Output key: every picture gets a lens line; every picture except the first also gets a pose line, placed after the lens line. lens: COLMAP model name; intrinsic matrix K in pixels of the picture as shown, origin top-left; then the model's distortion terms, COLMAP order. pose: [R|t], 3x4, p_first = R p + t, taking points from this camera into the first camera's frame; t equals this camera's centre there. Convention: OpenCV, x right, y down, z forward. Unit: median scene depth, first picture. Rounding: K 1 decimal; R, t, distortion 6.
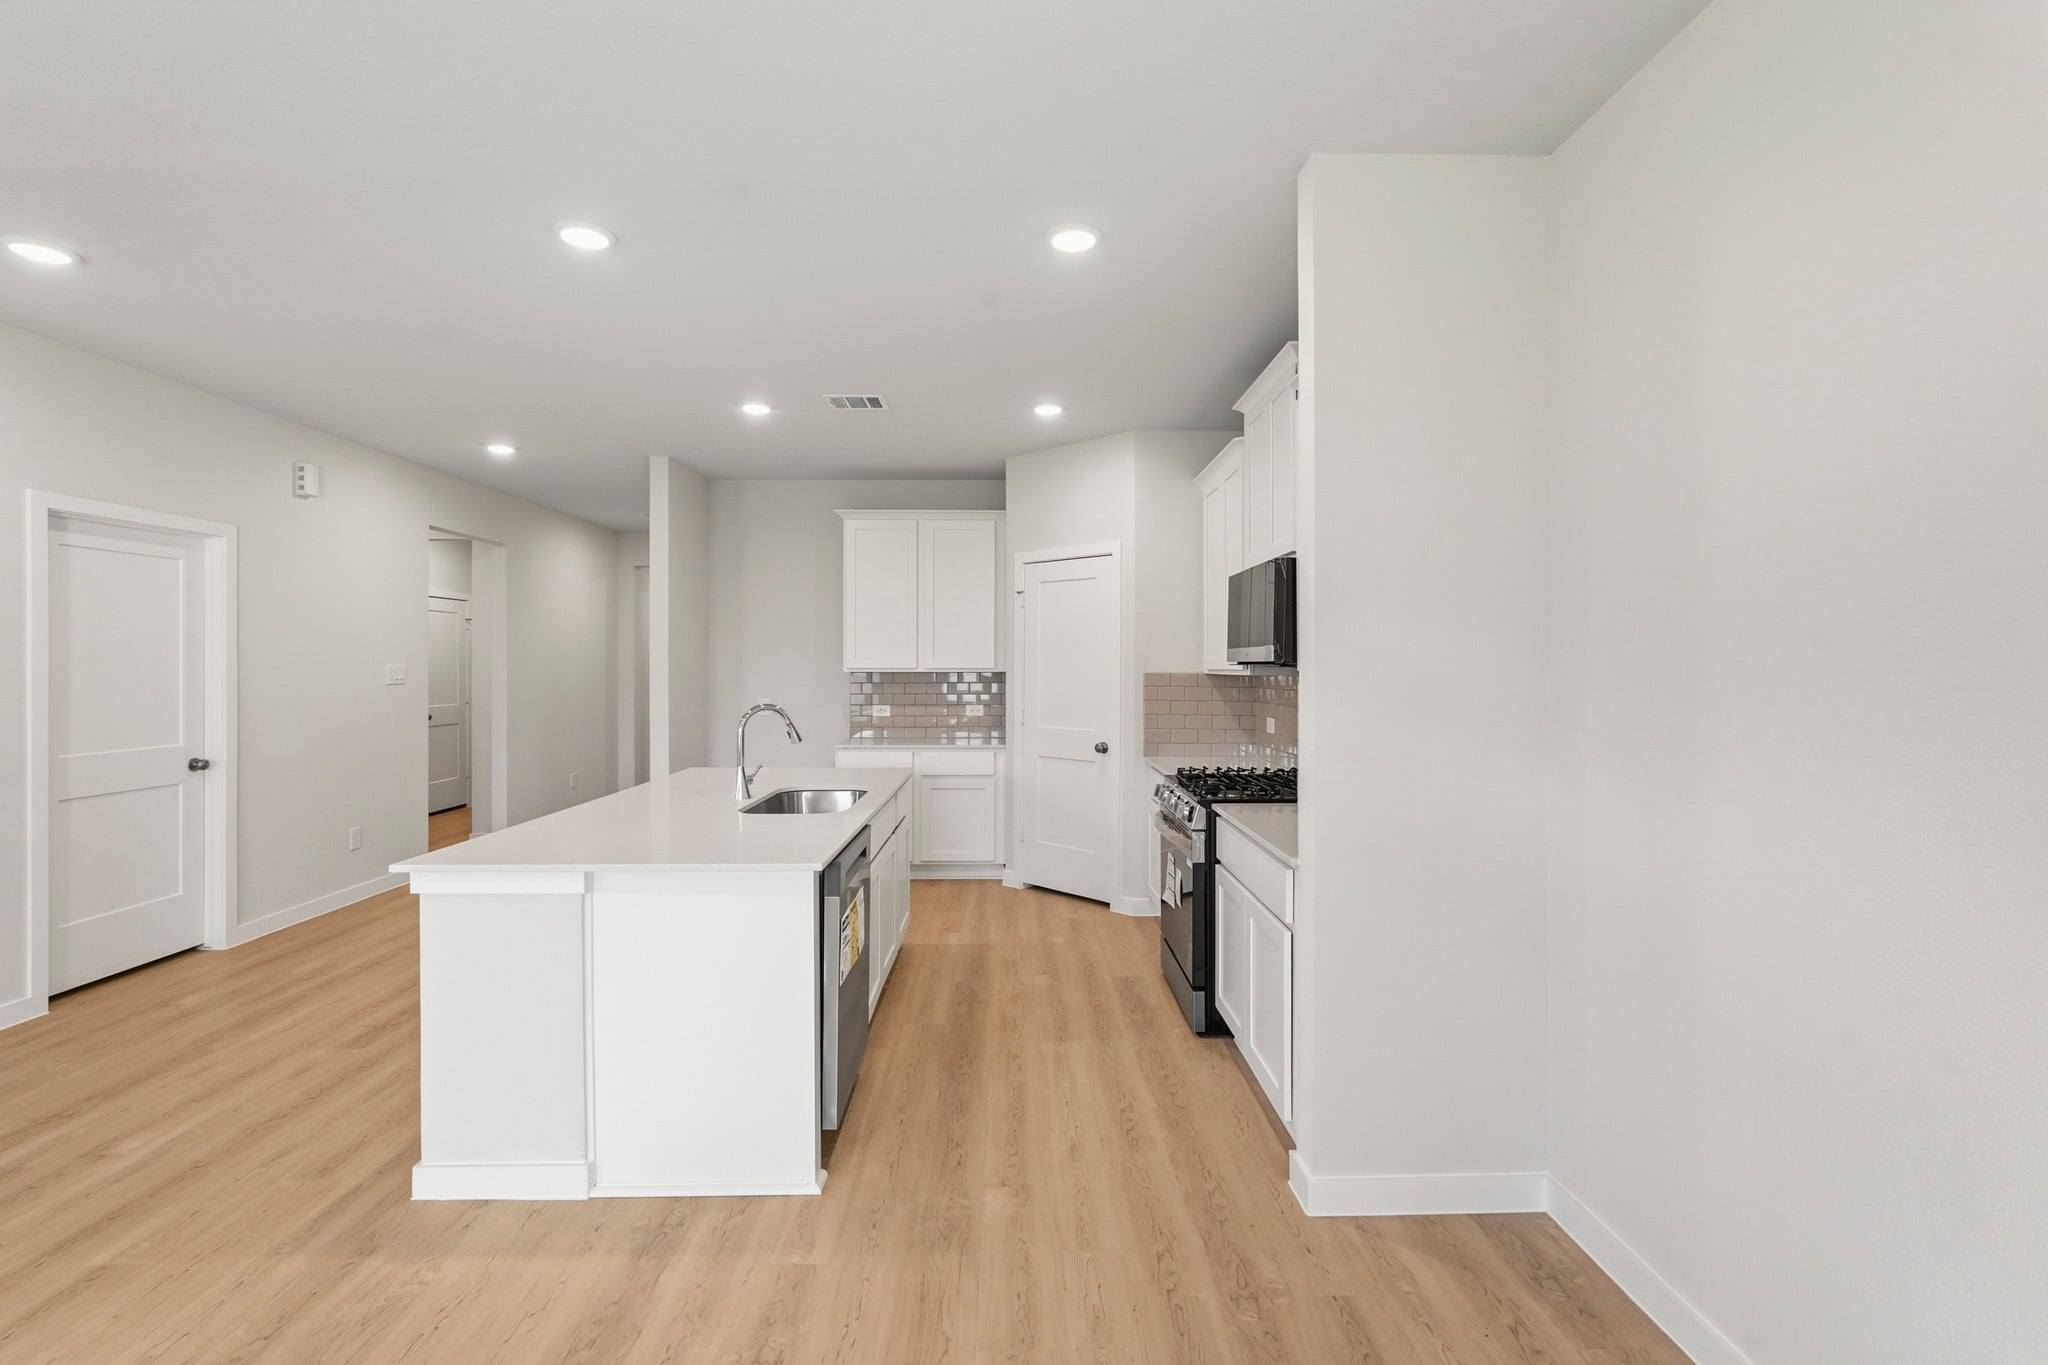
lens RADIAL K [[905.6, 0, 1026.7], [0, 905.6, 678.1], [0, 0, 1]] dist [-0.024905, 0.011886]
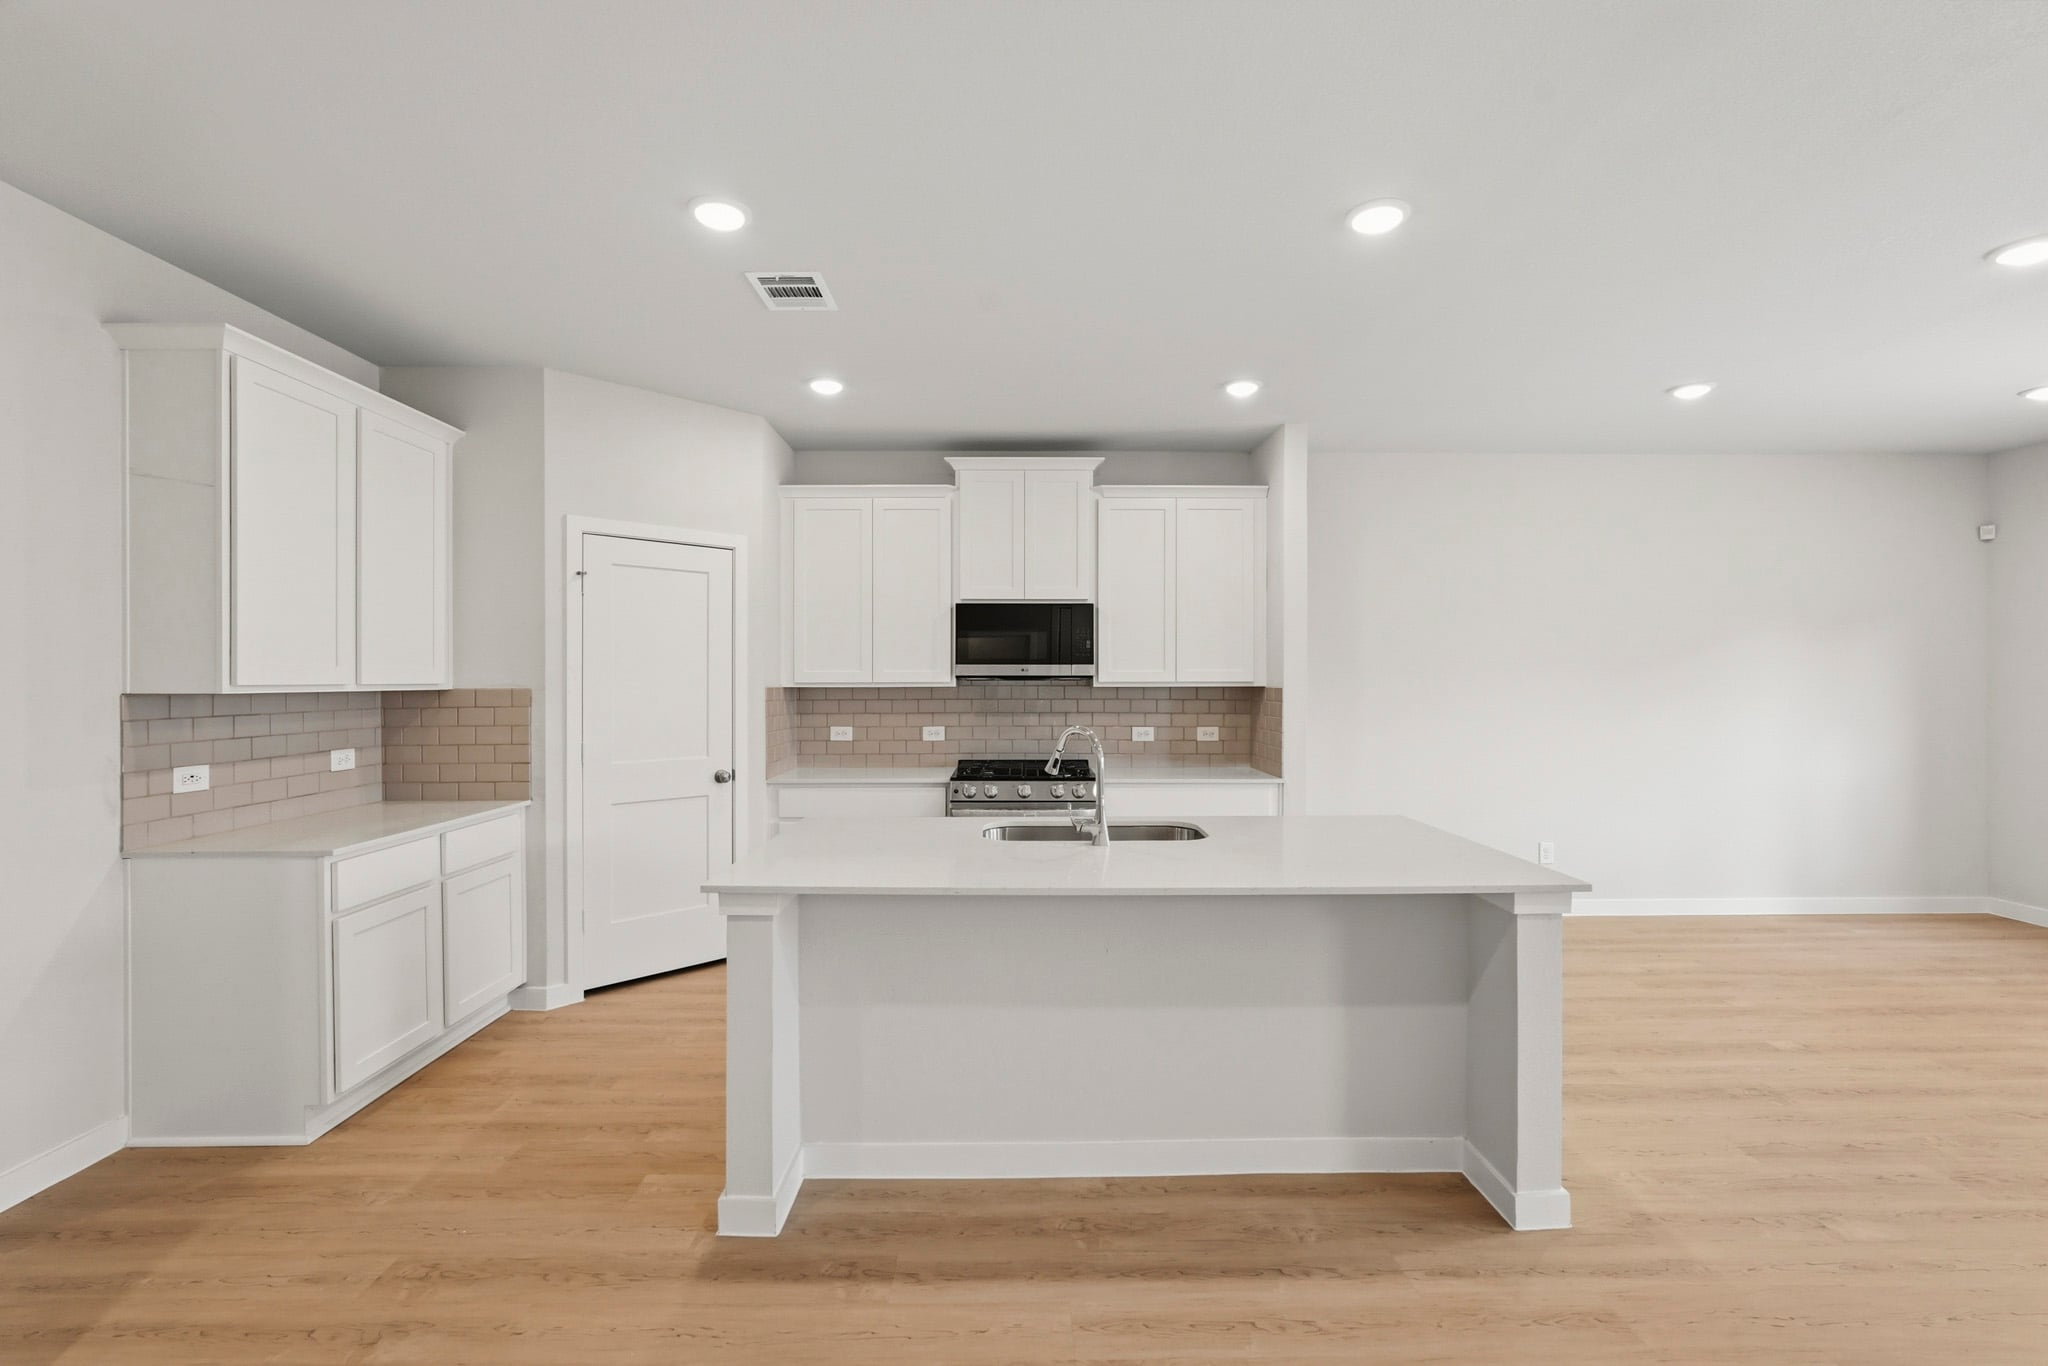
lens RADIAL K [[905.6, 0, 1026.7], [0, 905.6, 678.6], [0, 0, 1]] dist [-0.024905, 0.011886]
pose [[0.002414, -0.000108, 0.999997, -0.855818], [0.015670, 0.999877, 0.000070, -0.011044], [-0.999874, 0.015670, 0.002415, 0.814369]]
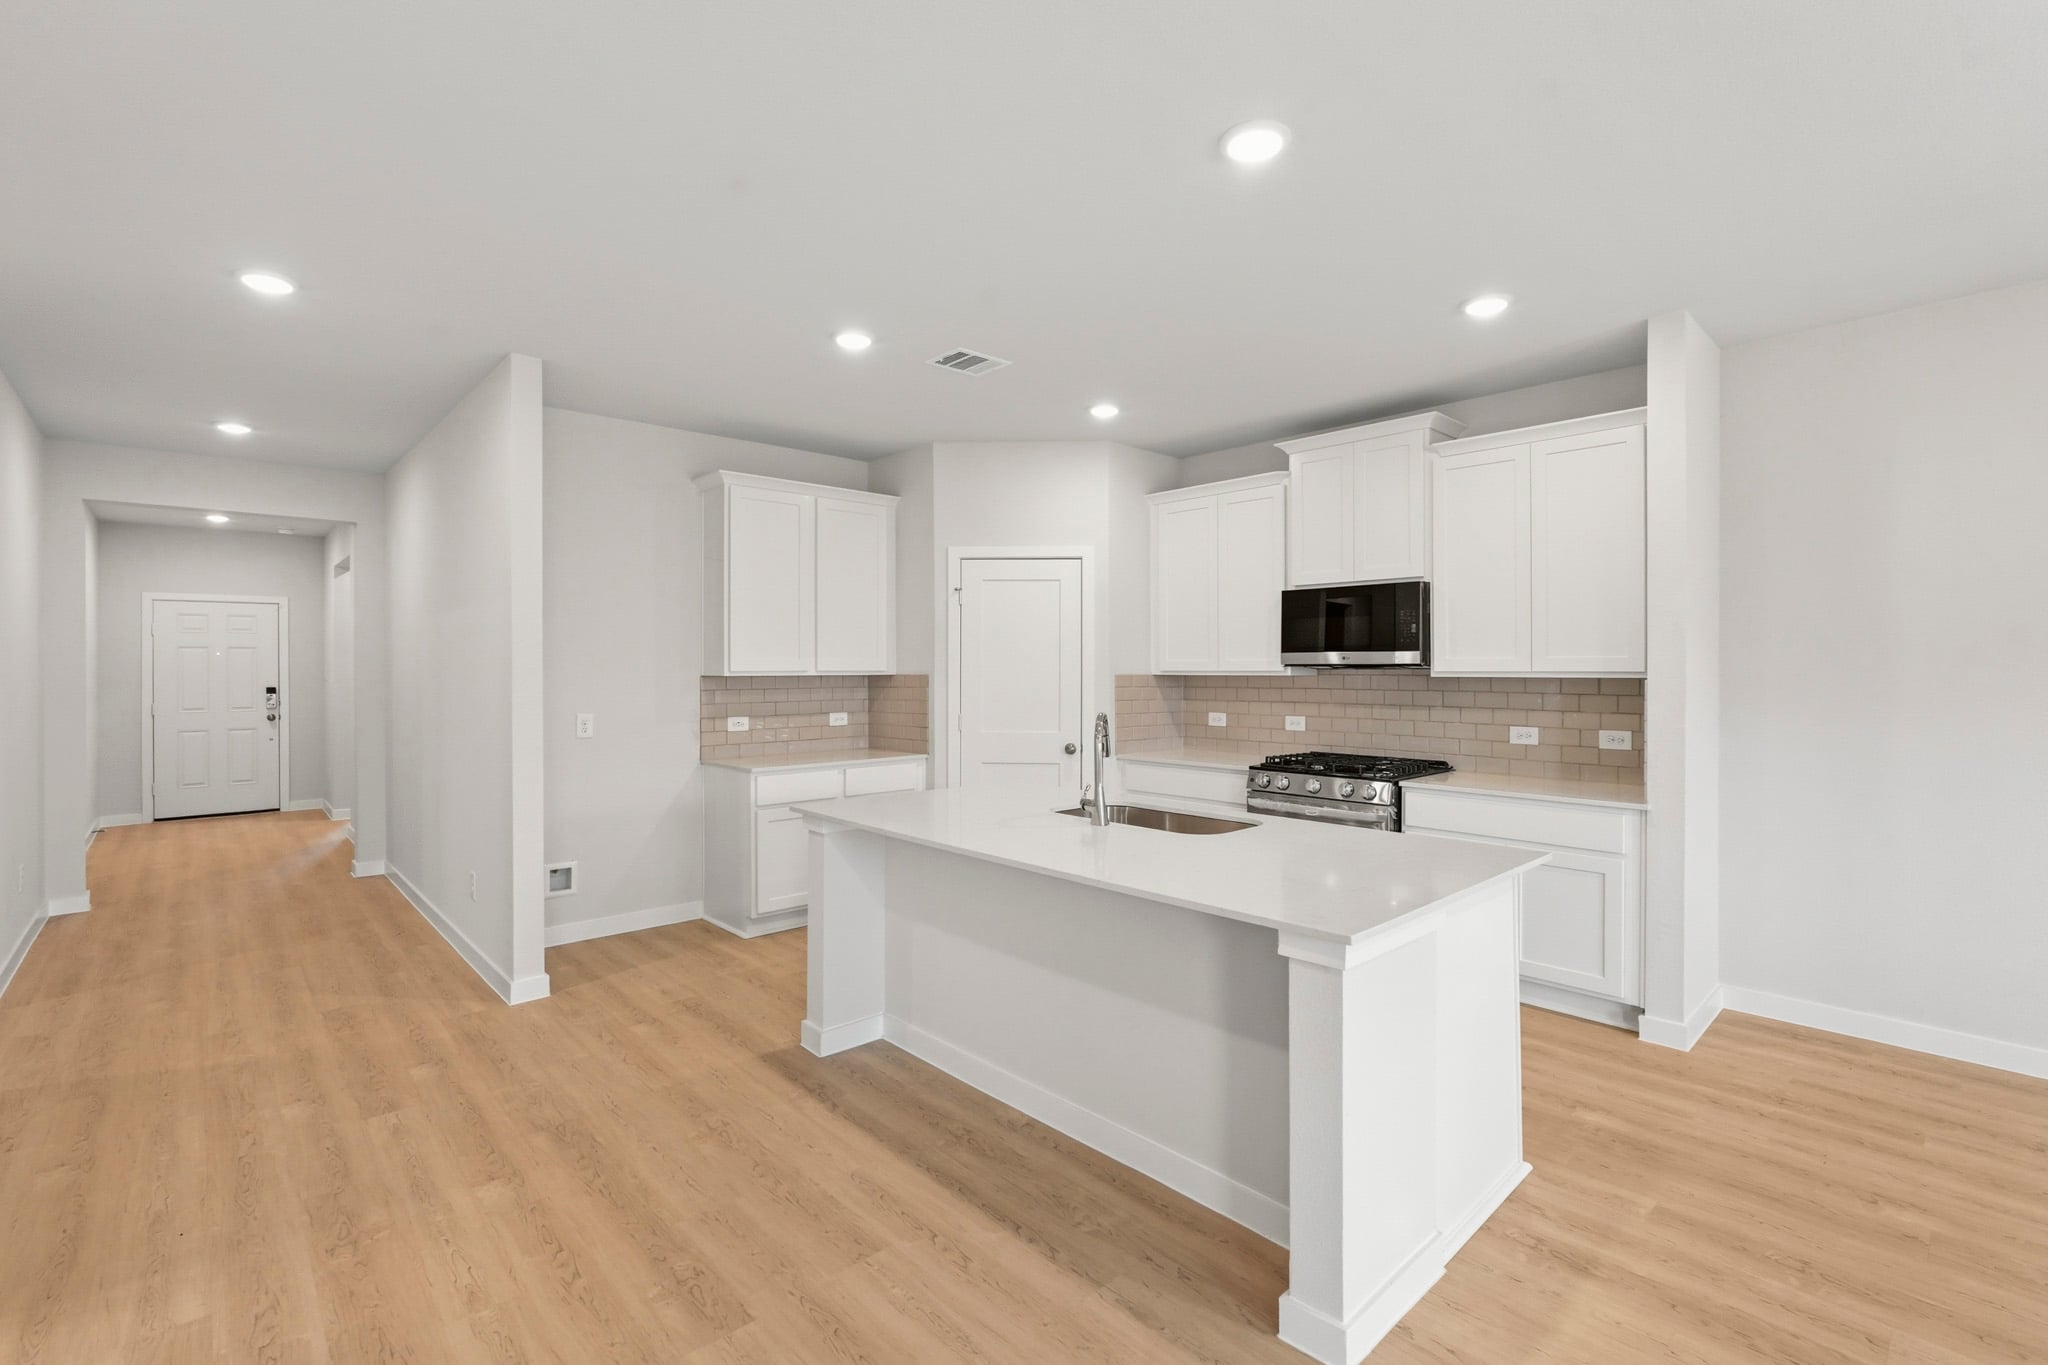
lens RADIAL K [[917.6, 0, 1027.4], [0, 917.6, 669.3], [0, 0, 1]] dist [-0.005740, 0.001078]
pose [[0.746051, -0.002891, 0.665882, -0.721278], [0.011072, 0.999906, -0.008064, -0.004795], [-0.665797, 0.013389, 0.746013, 0.305677]]
